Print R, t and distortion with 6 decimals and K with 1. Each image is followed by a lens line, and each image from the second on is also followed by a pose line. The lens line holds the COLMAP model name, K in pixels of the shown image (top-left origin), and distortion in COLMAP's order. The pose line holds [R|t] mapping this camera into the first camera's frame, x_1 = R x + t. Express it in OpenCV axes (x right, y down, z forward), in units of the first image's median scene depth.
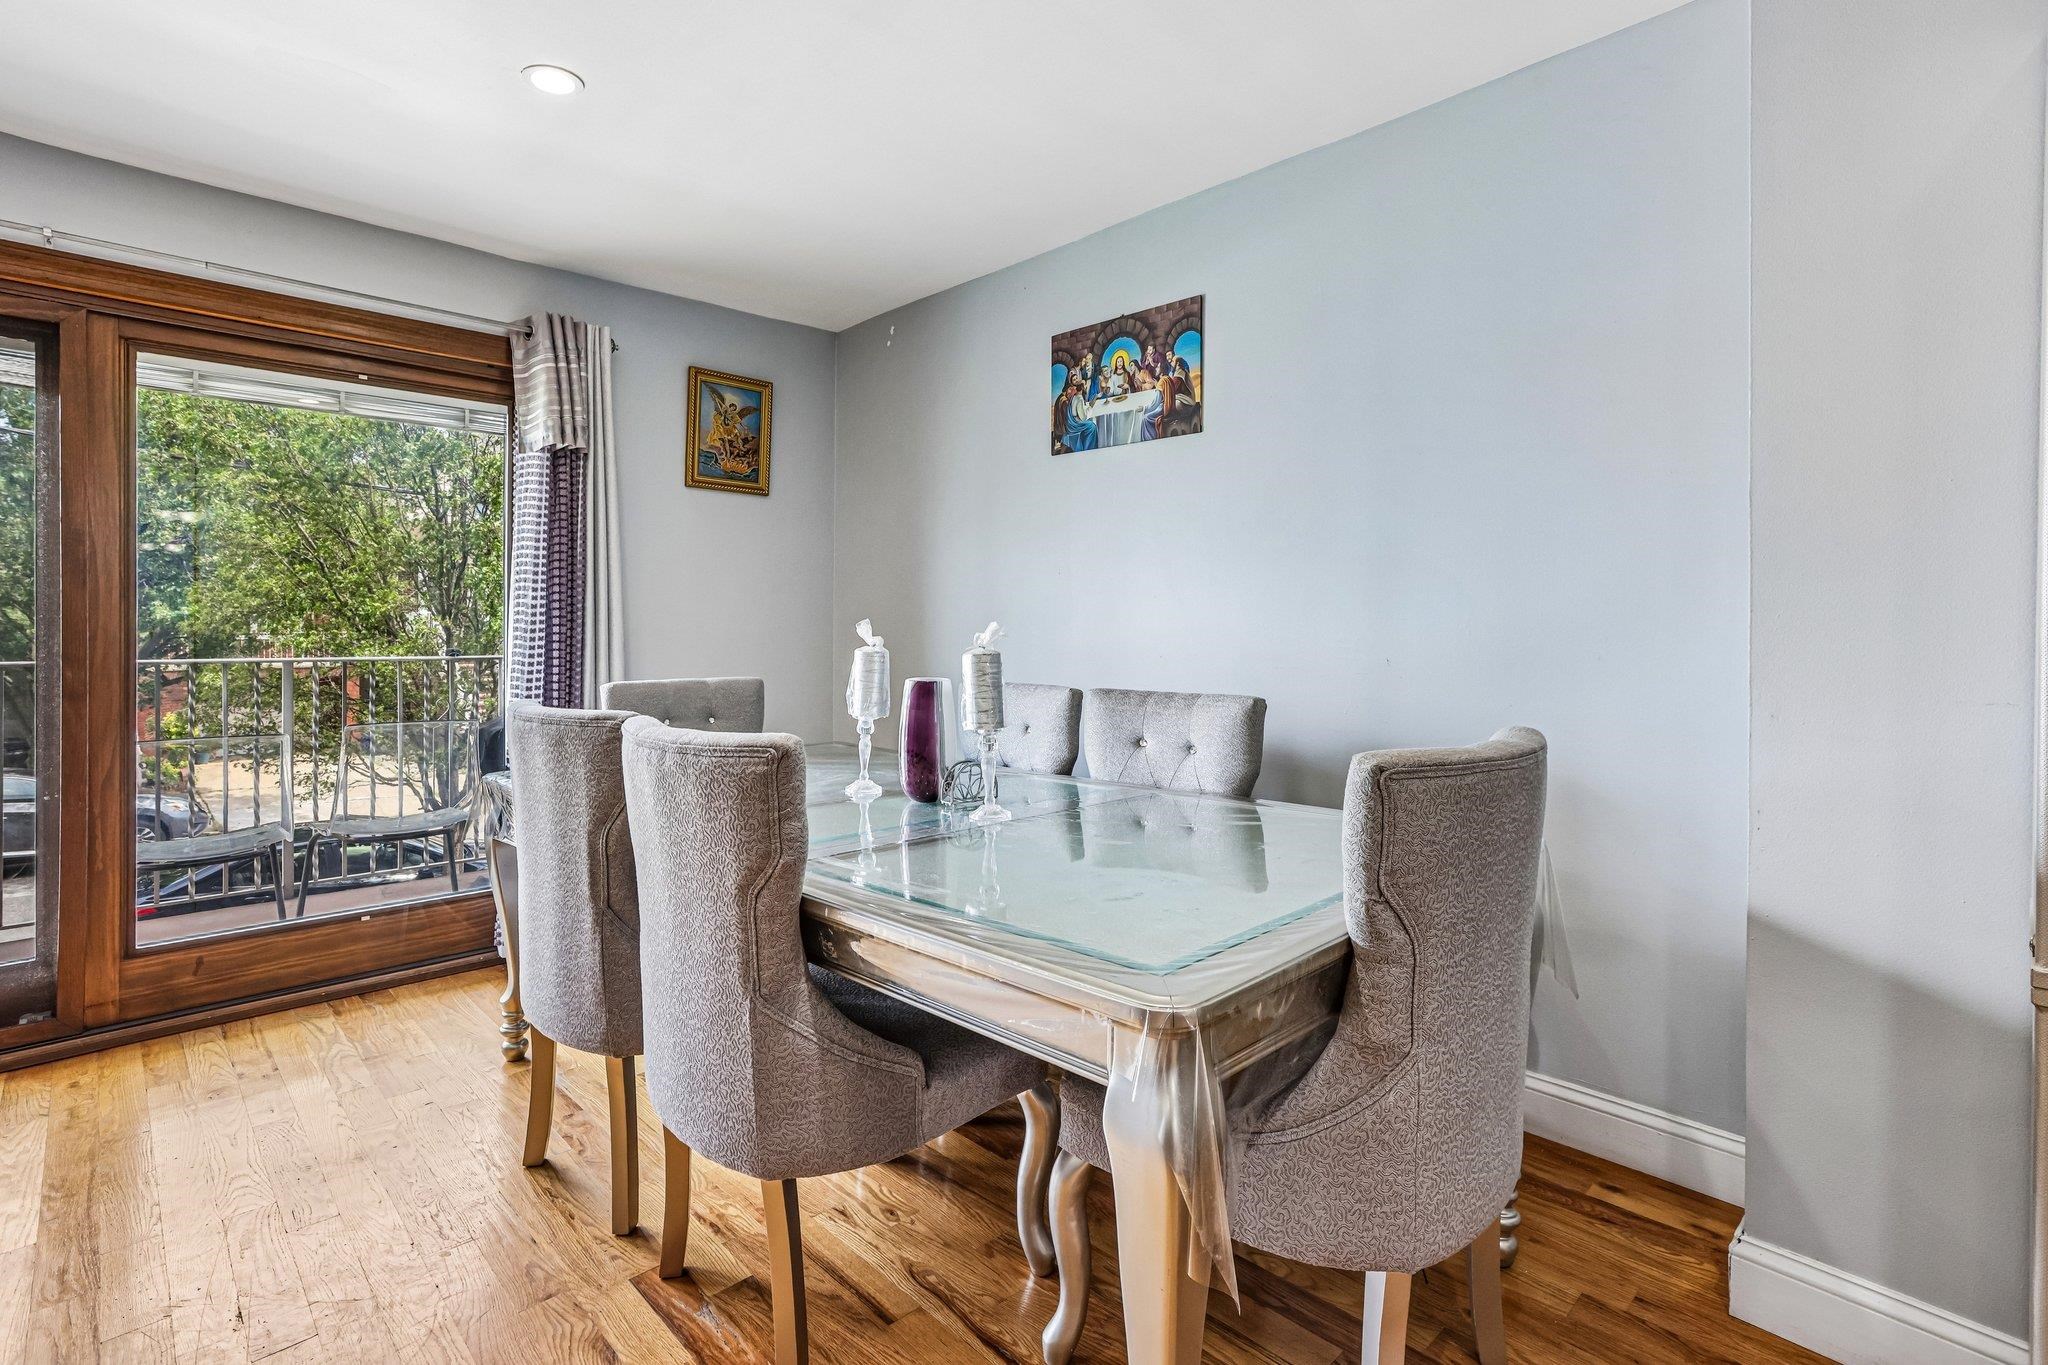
lens RADIAL K [[957.4, 0, 1031.1], [0, 957.4, 630.3], [0, 0, 1]] dist [-0.009798, 0.002464]
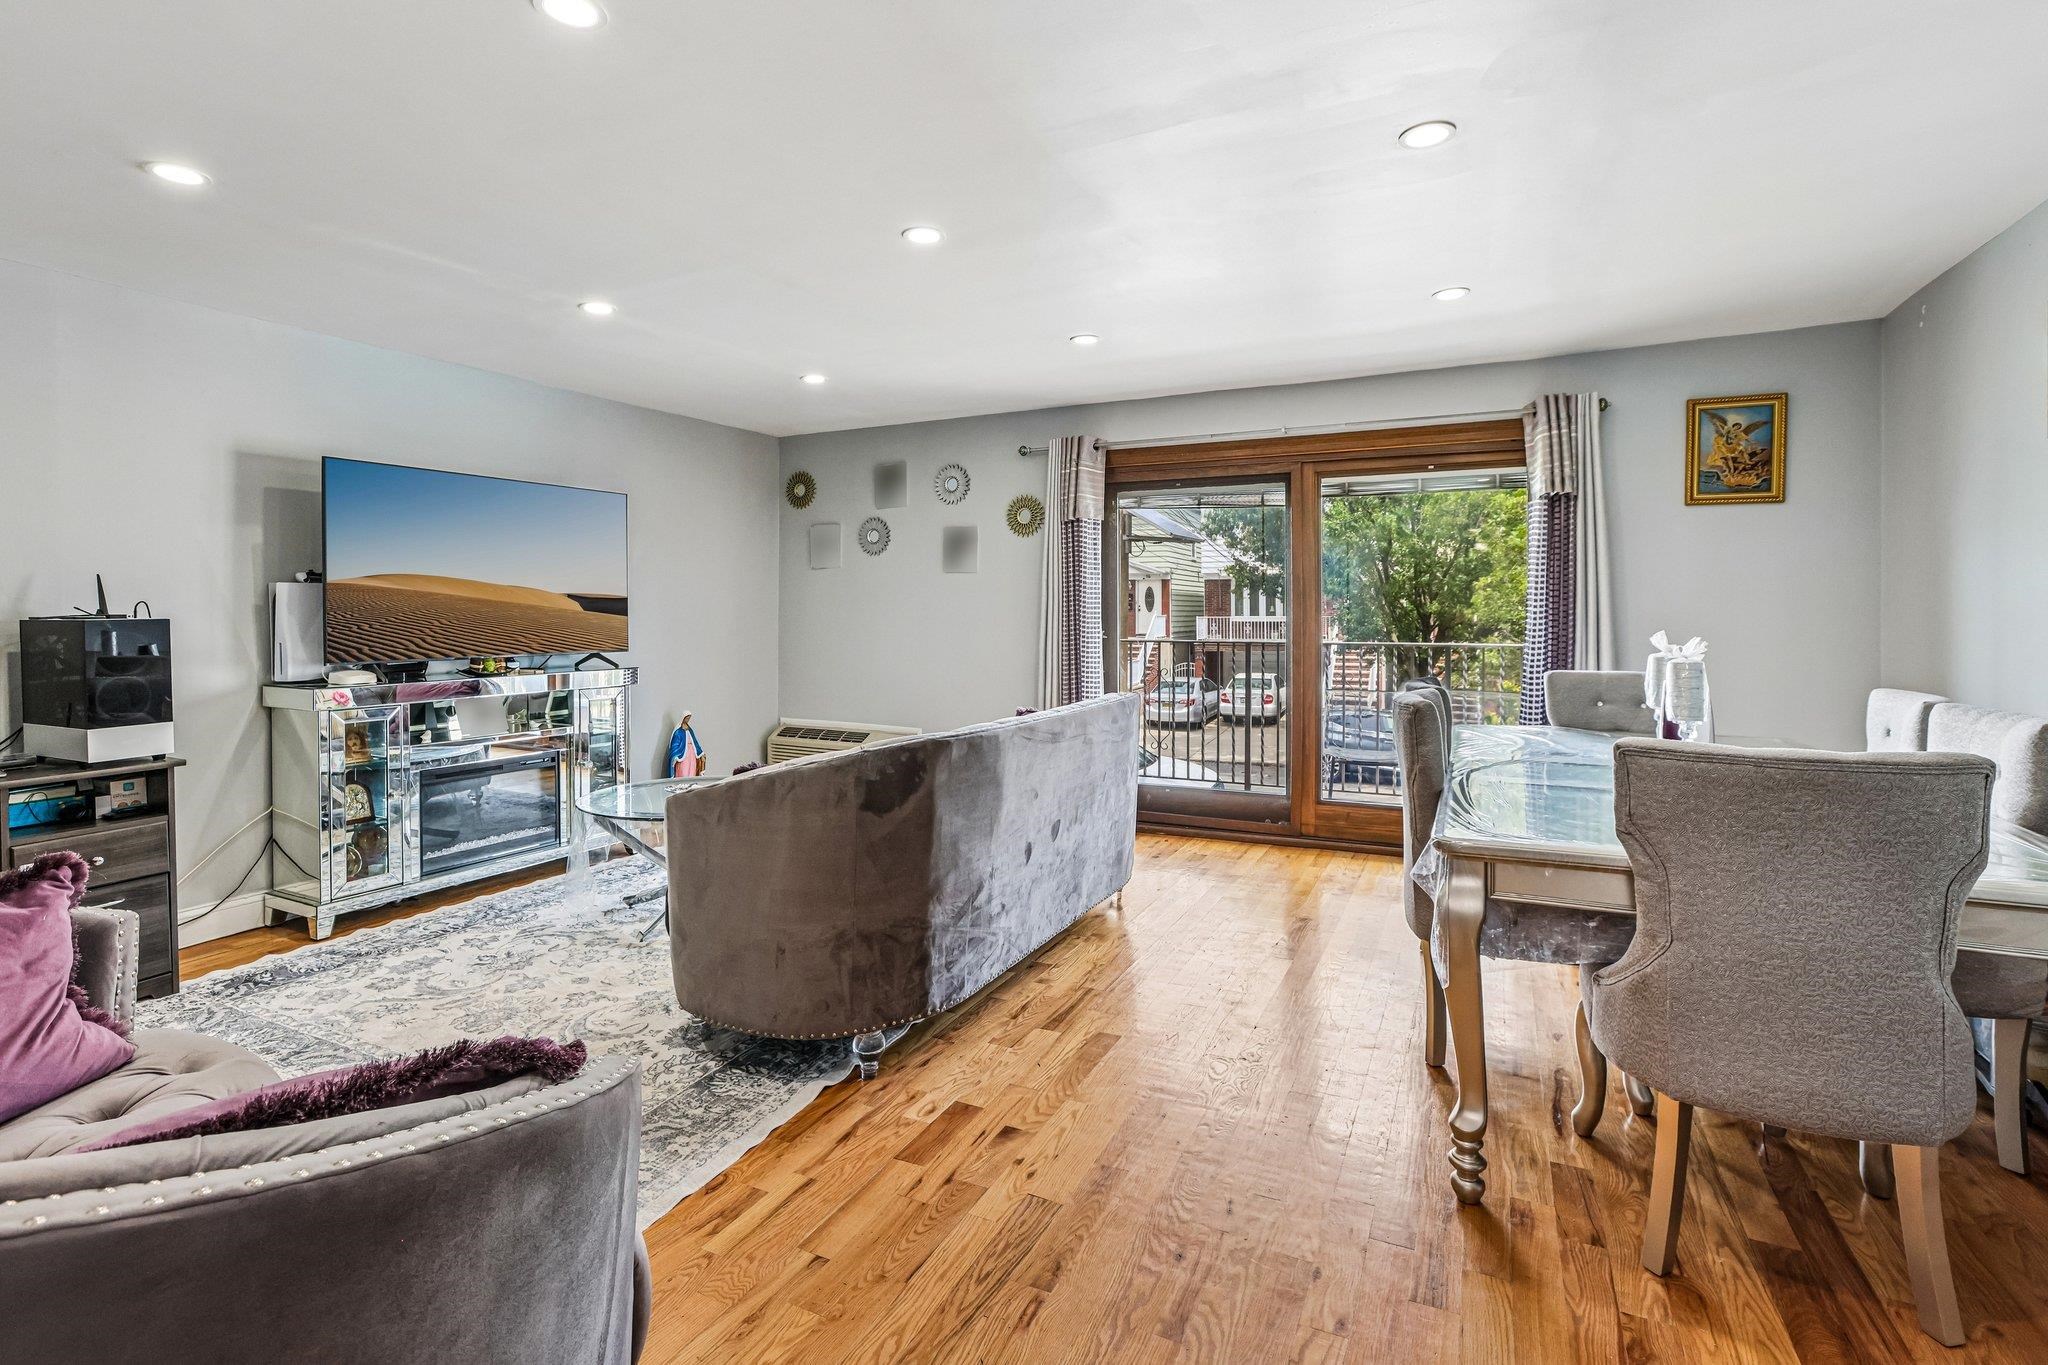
lens RADIAL K [[957.4, 0, 1023.2], [0, 957.4, 604.7], [0, 0, 1]] dist [-0.009798, 0.002464]
pose [[0.347932, -0.006861, -0.937495, 0.498848], [-0.002366, 0.999964, -0.008196, -0.023571], [0.937517, 0.005069, 0.347903, -0.161046]]
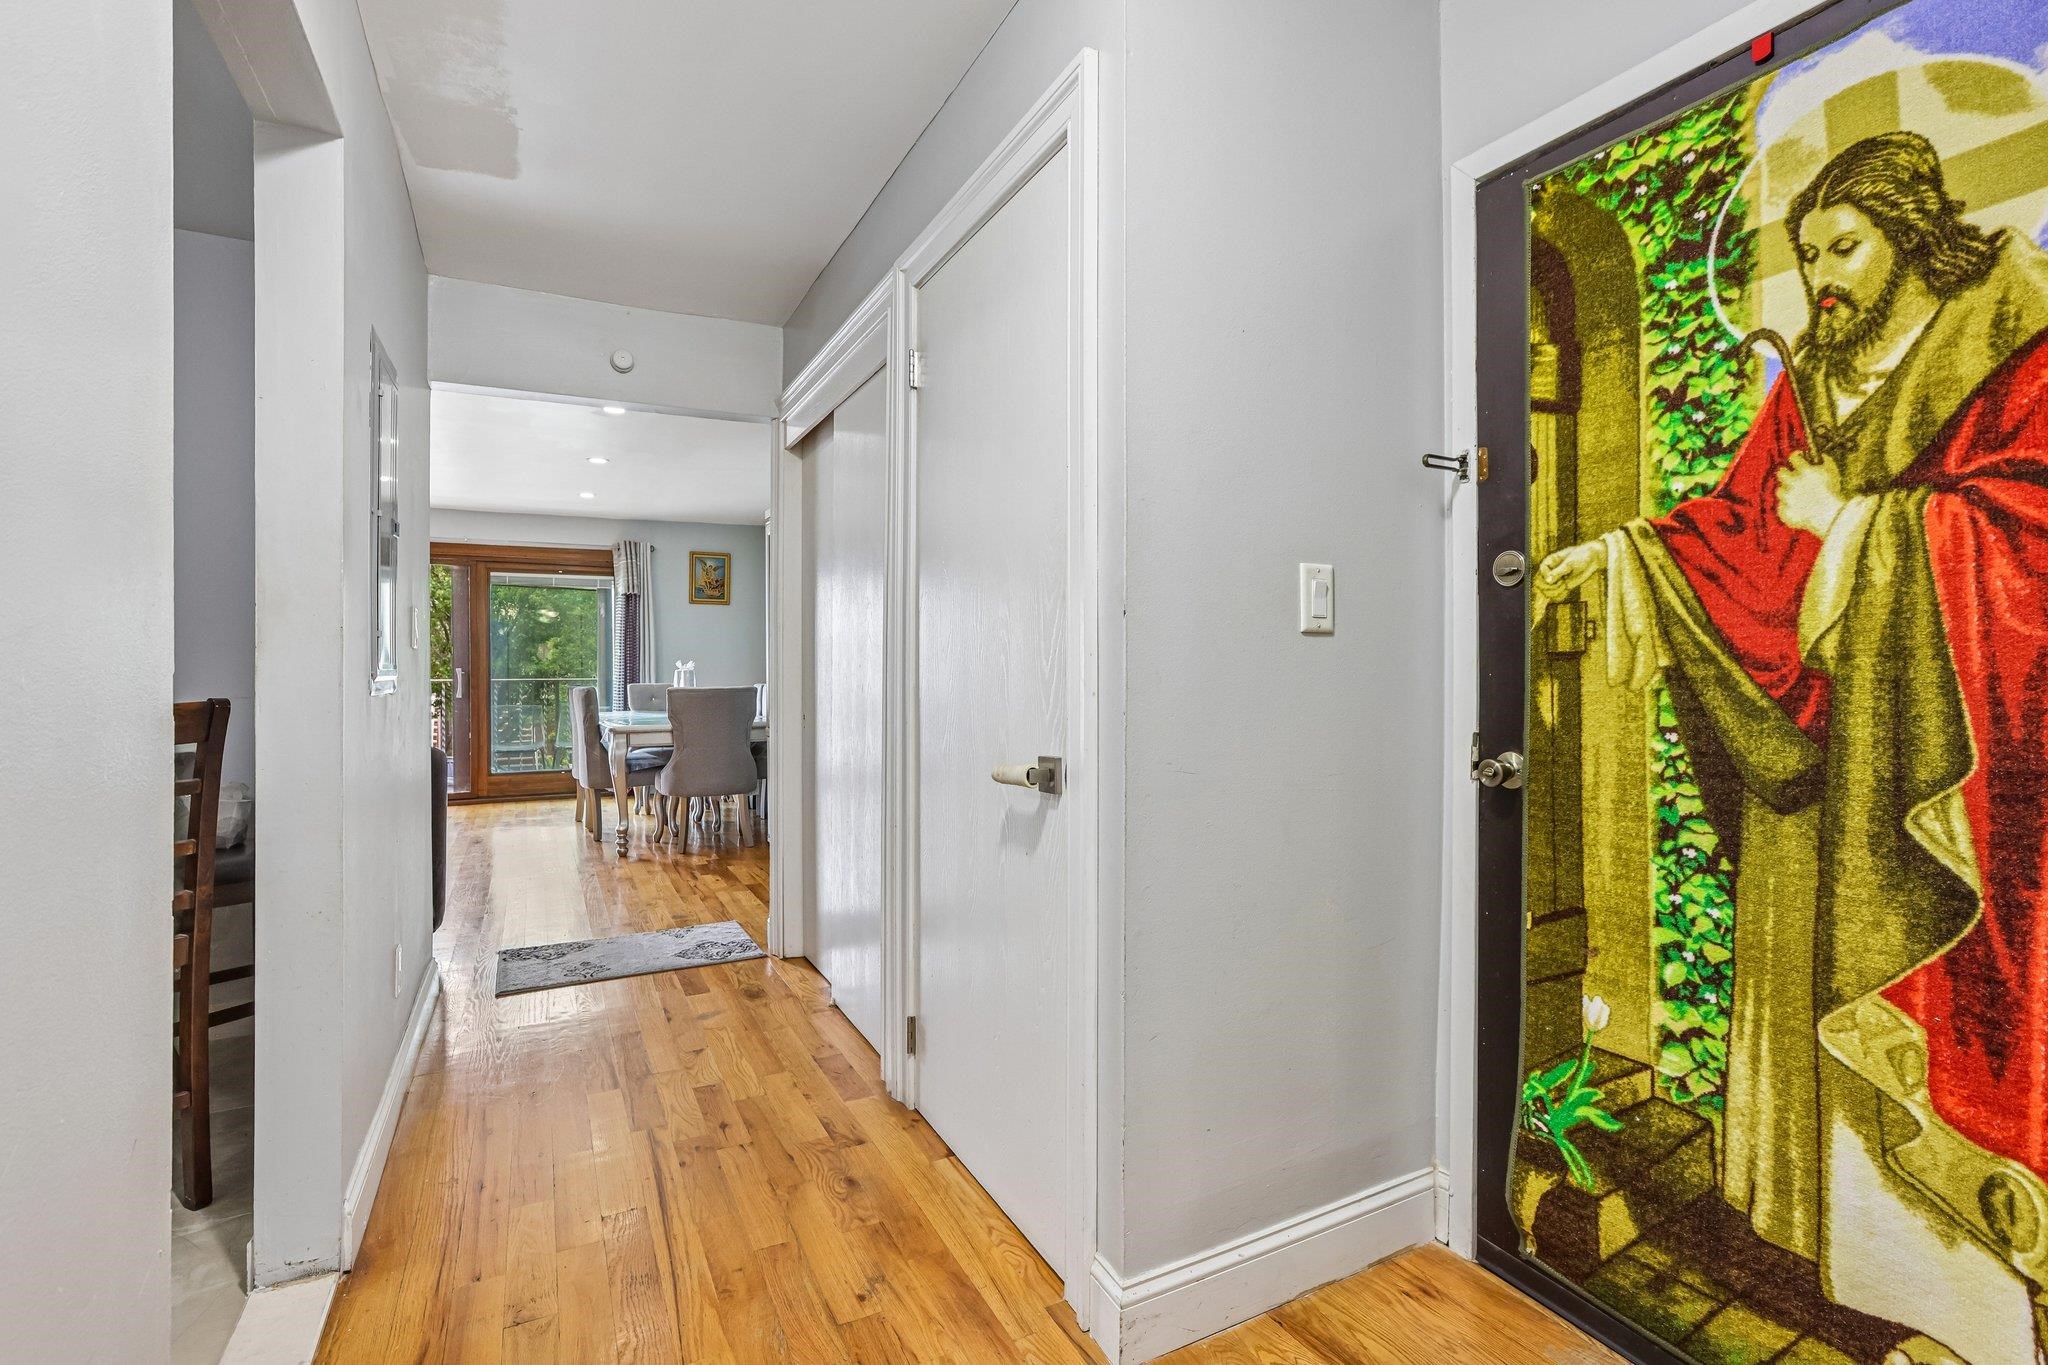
lens RADIAL K [[957.4, 0, 1019.6], [0, 957.4, 674.6], [0, 0, 1]] dist [-0.009798, 0.002464]
pose [[0.961559, -0.000384, -0.274598, 1.204554], [0.001950, 0.999983, 0.005432, 0.012720], [0.274592, -0.005759, 0.961544, -1.162195]]
